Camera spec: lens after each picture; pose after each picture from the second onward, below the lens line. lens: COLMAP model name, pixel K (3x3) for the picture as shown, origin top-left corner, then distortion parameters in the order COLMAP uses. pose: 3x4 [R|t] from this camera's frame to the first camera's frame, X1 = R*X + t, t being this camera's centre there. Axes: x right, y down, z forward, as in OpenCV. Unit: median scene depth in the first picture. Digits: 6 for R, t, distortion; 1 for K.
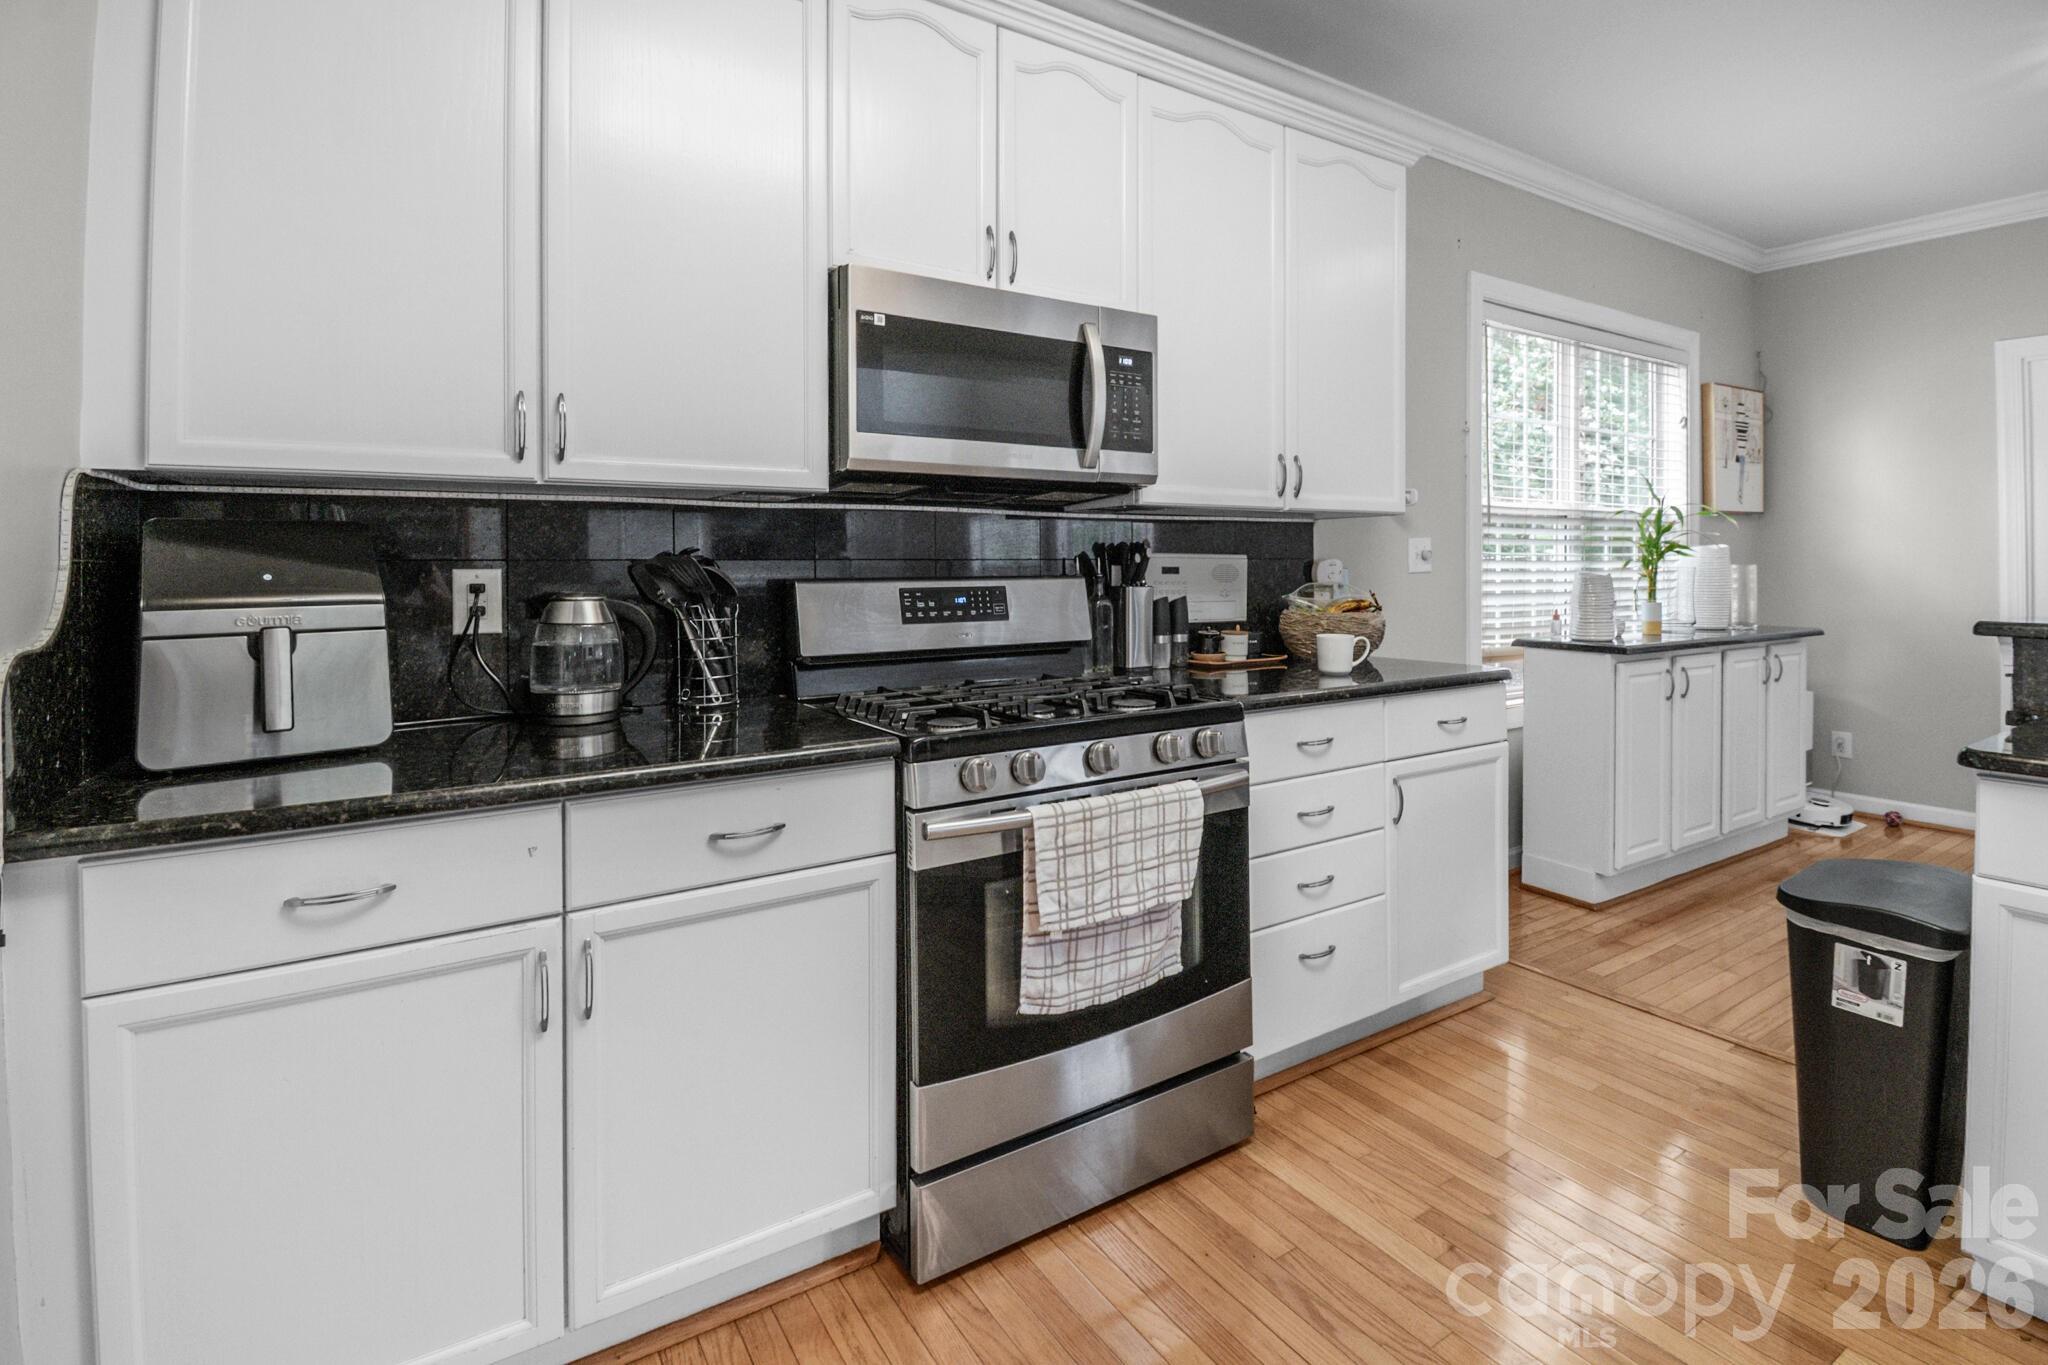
lens RADIAL K [[925.2, 0, 1028.1], [0, 925.2, 585.3], [0, 0, 1]] dist [0.010385, -0.013311]
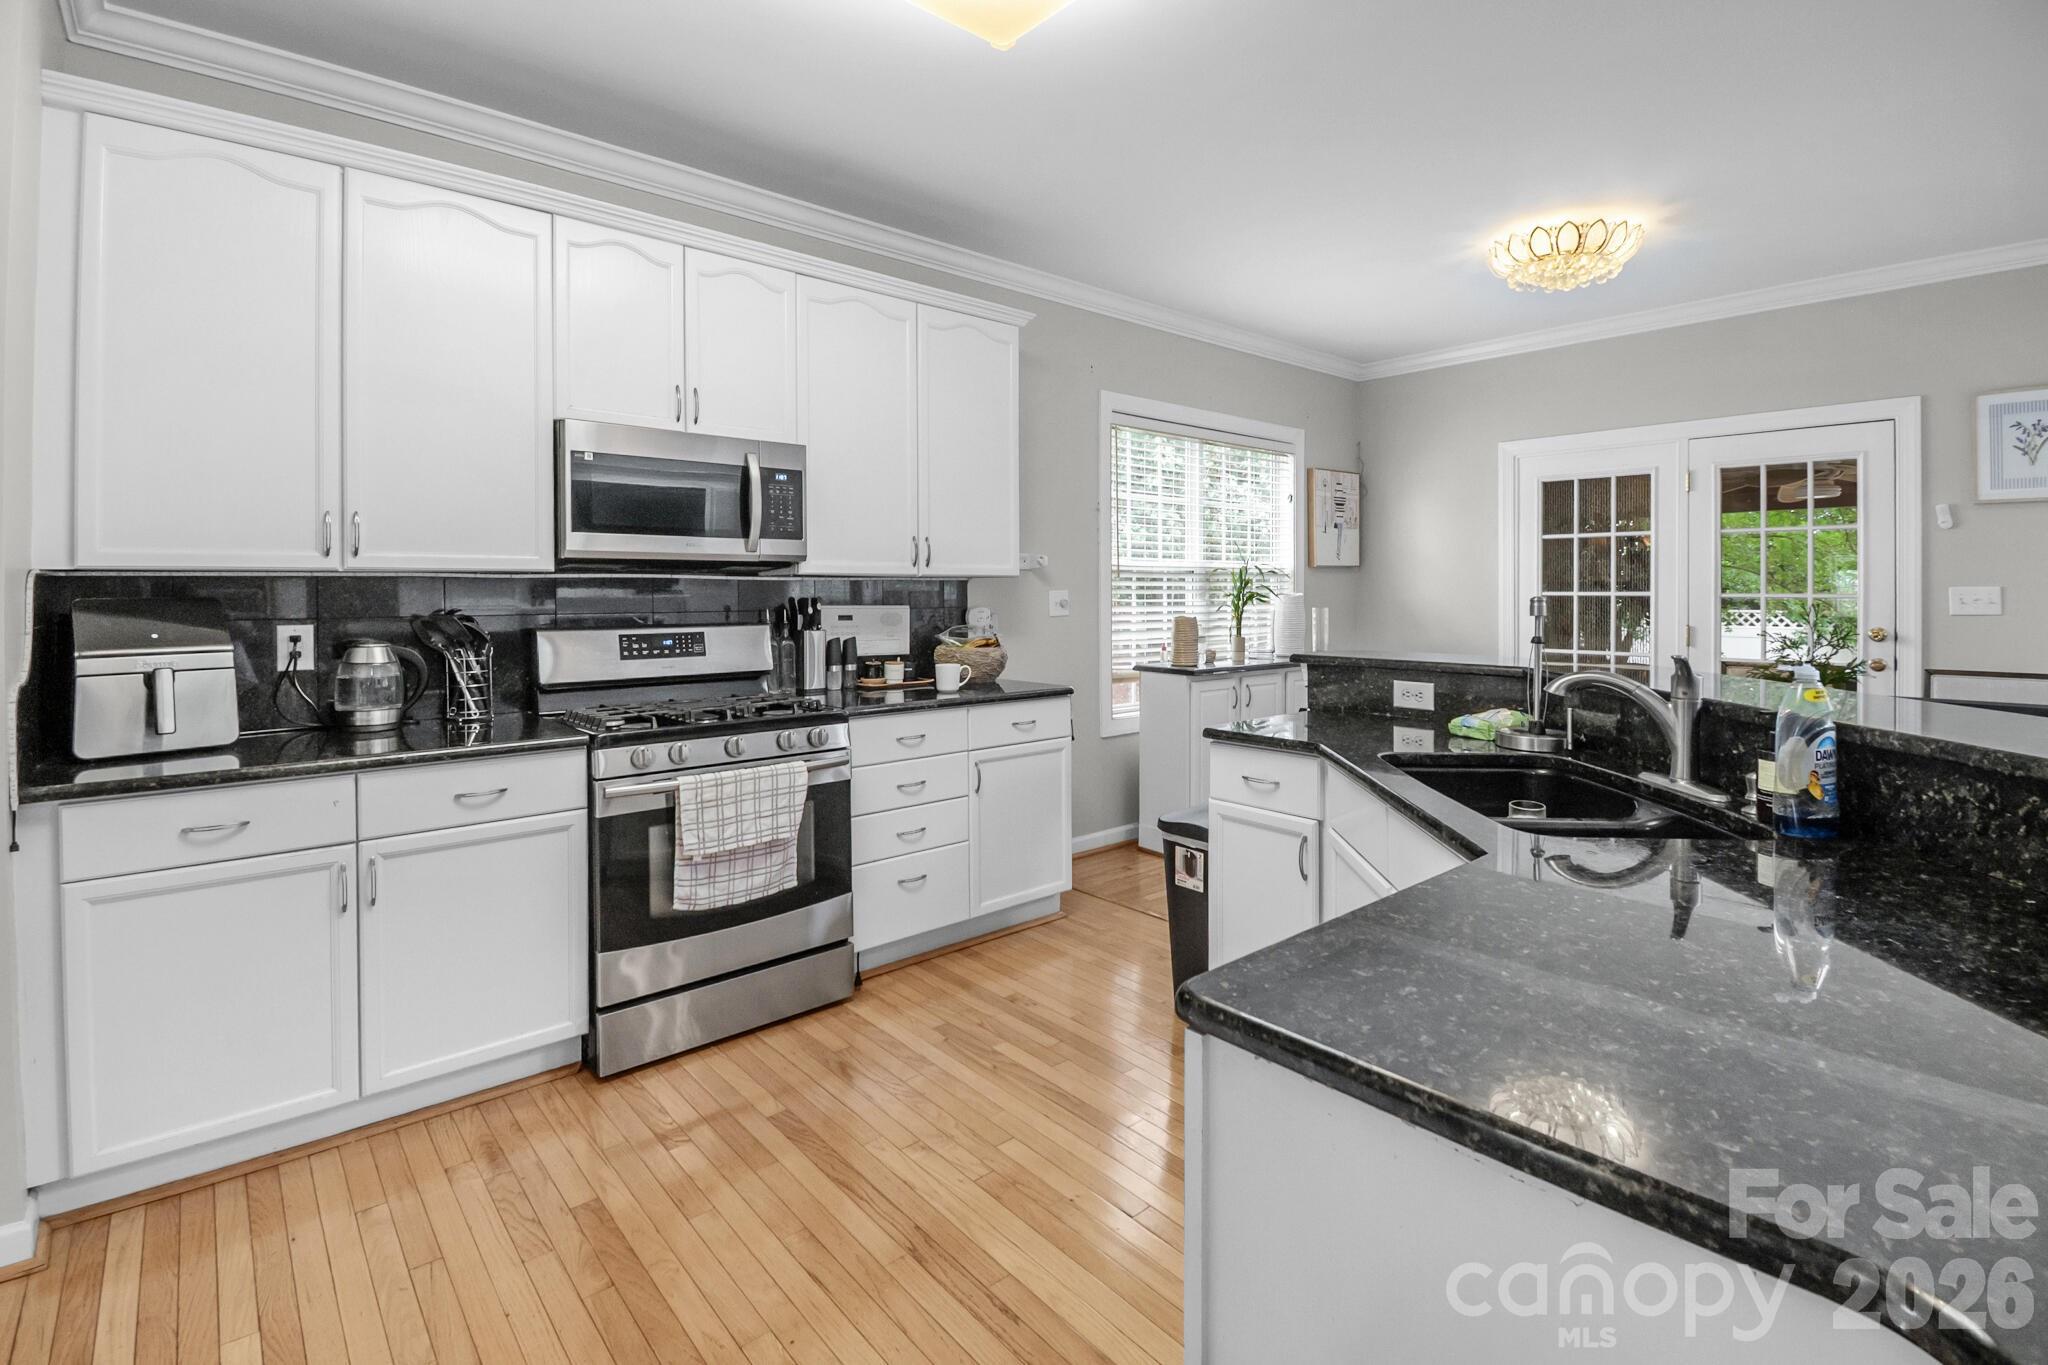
lens RADIAL K [[925.2, 0, 1004.7], [0, 925.2, 614.3], [0, 0, 1]] dist [0.010385, -0.013311]
pose [[0.991232, -0.001408, 0.132124, 0.301526], [0.000954, 0.999993, 0.003503, -0.037531], [-0.132128, -0.003346, 0.991227, -0.558380]]
